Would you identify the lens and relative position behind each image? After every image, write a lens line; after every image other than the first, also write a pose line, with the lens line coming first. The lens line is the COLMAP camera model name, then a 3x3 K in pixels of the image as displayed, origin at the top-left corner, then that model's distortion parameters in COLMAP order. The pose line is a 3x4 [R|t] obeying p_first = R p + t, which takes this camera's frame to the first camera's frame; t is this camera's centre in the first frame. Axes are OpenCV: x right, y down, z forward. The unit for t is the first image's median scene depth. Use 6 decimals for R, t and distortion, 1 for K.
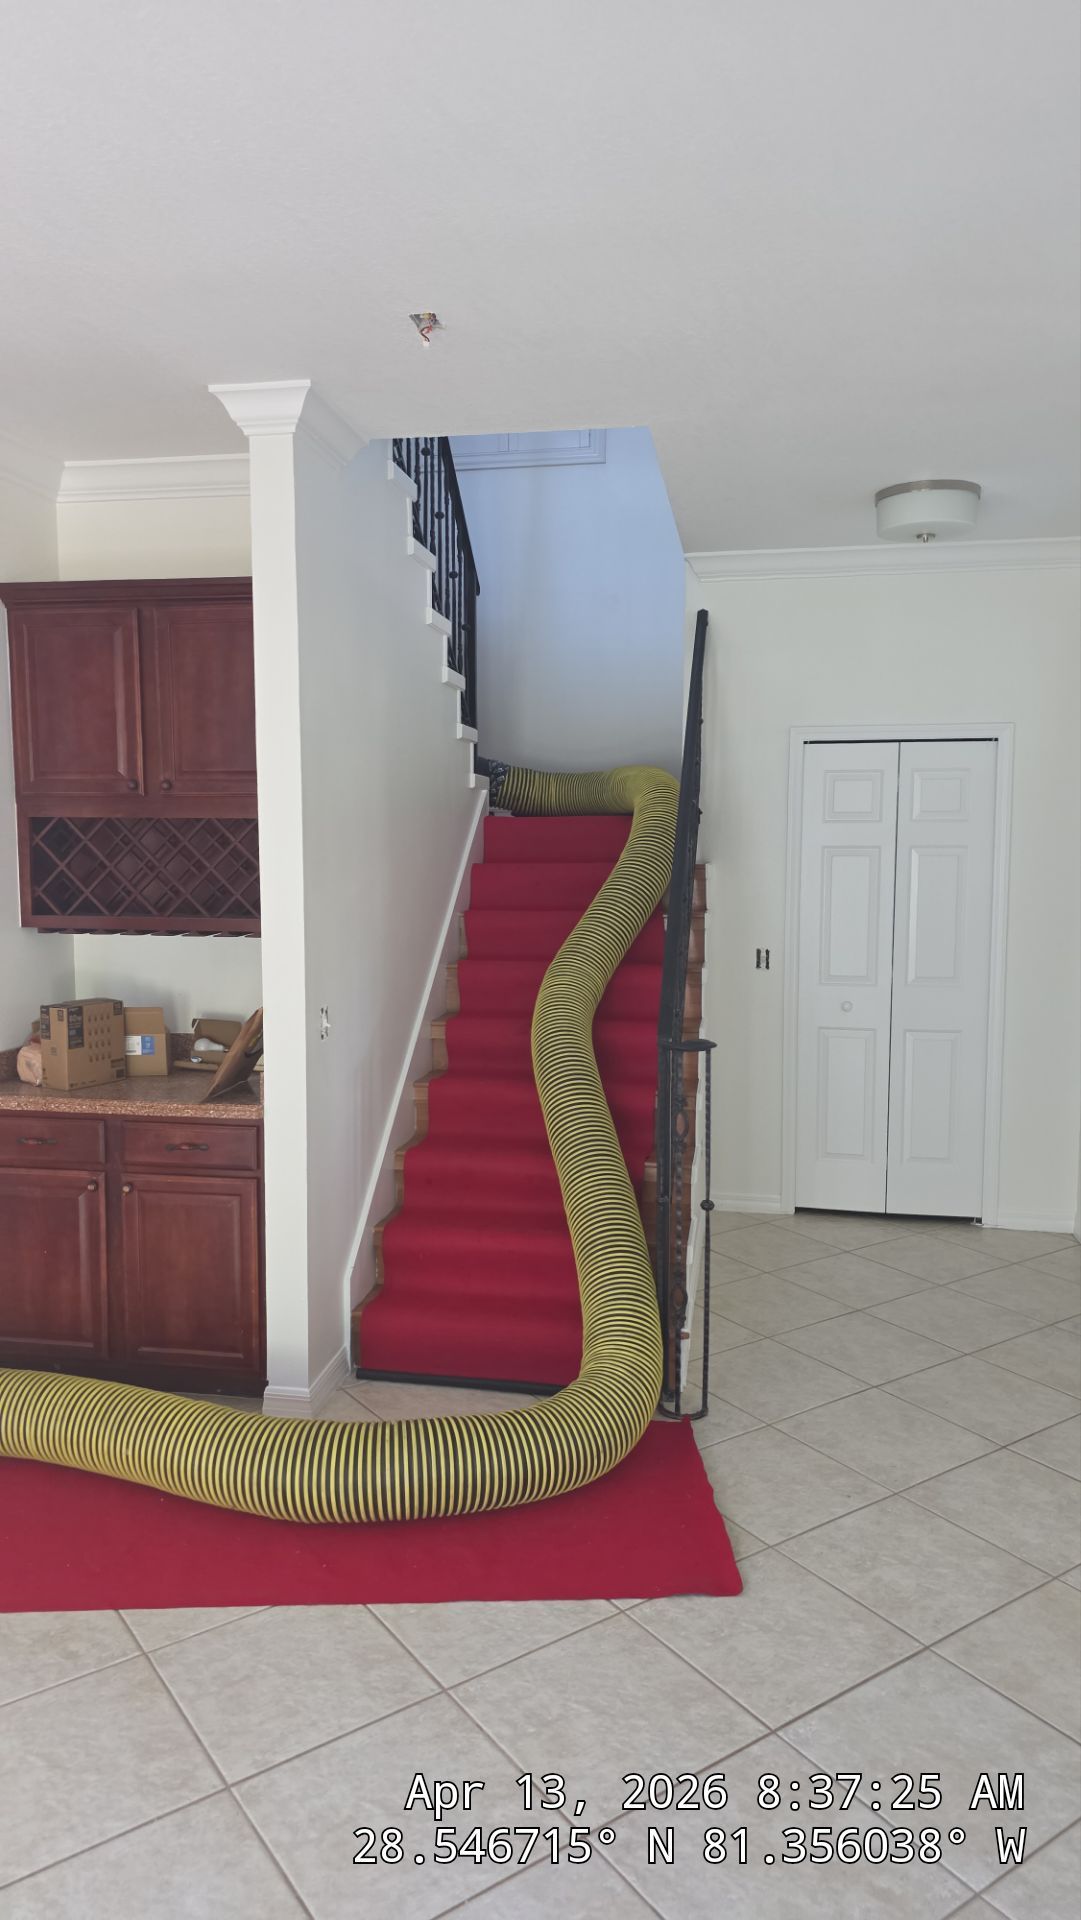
lens RADIAL K [[1283.1, 0, 540.5], [0, 1283.1, 960.0], [0, 0, 1]] dist [-0.016688, 0.000157]
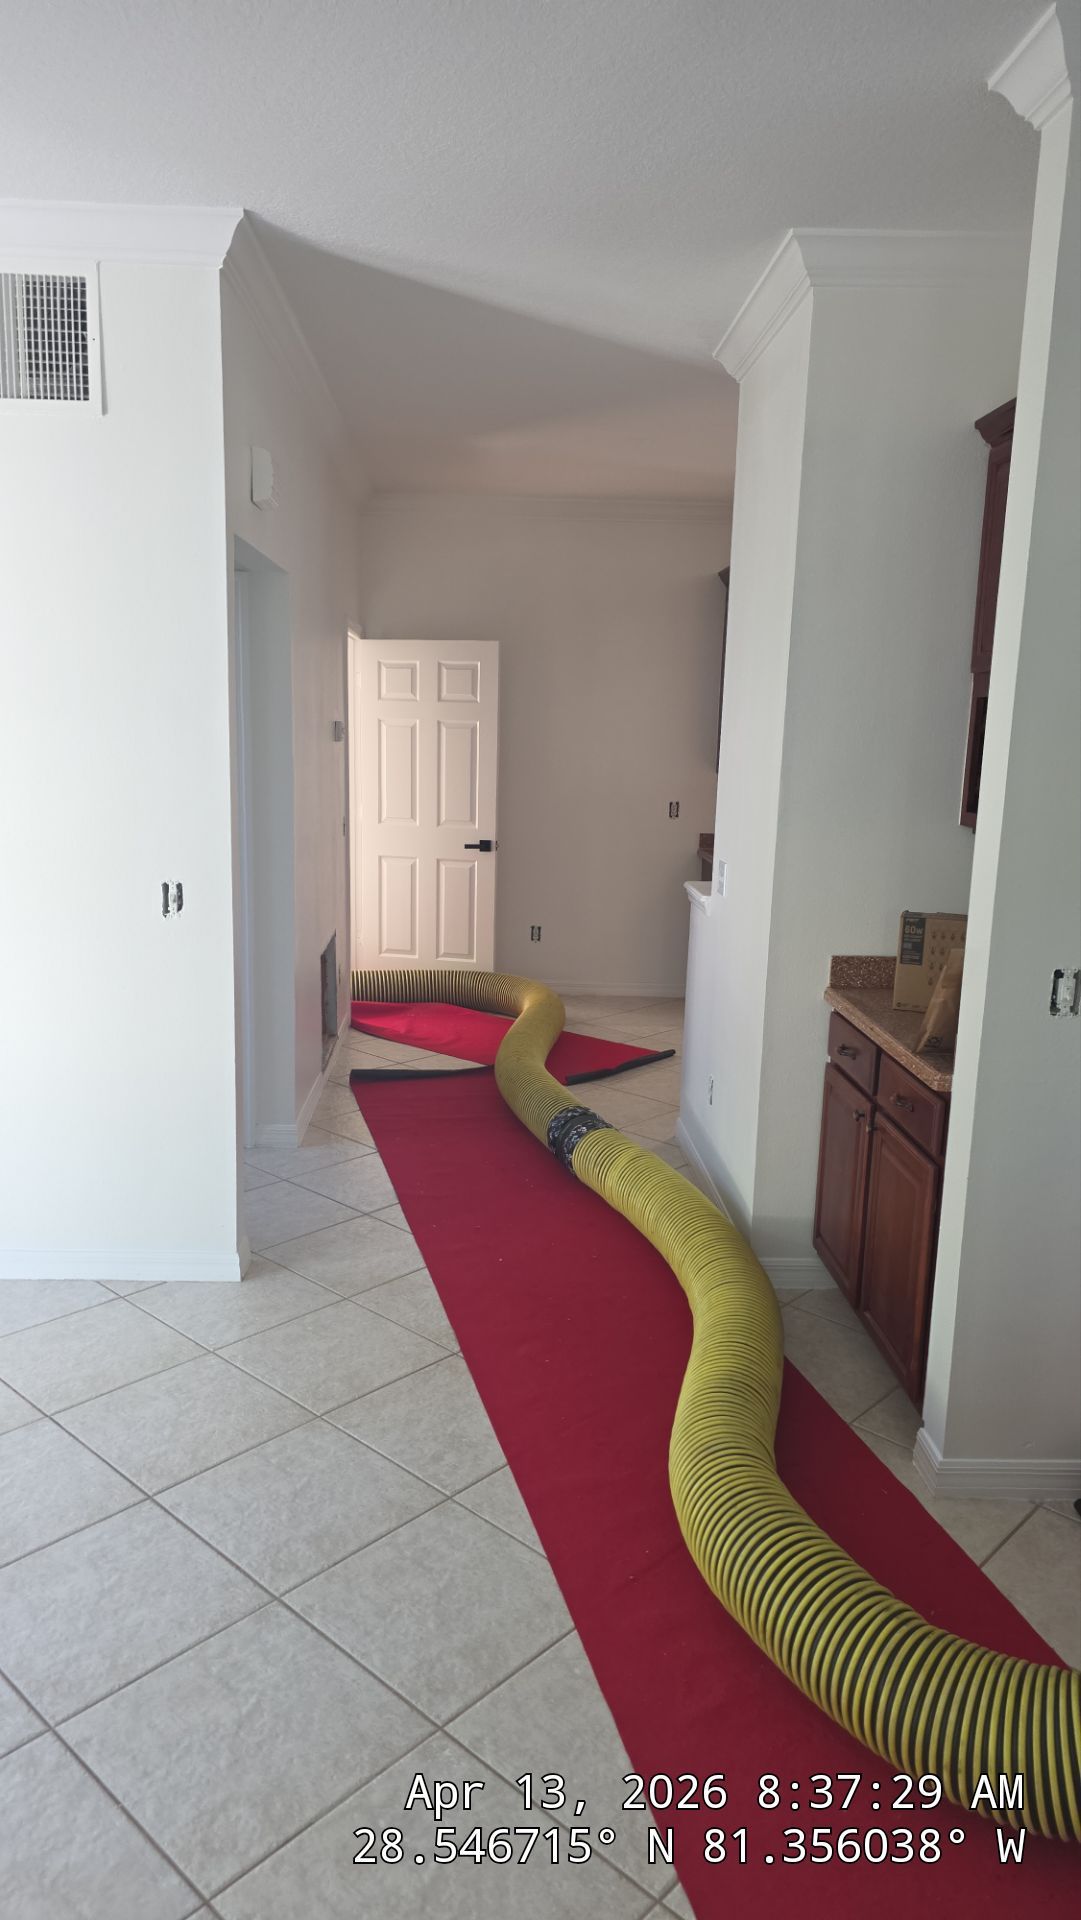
lens RADIAL K [[1314.6, 0, 538.3], [0, 1314.6, 982.0], [0, 0, 1]] dist [0.074146, -0.061613]
pose [[0.189116, 0.208413, -0.959583, 0.705686], [-0.121913, 0.974640, 0.187656, -0.088858], [0.974357, 0.081497, 0.209729, 0.858012]]
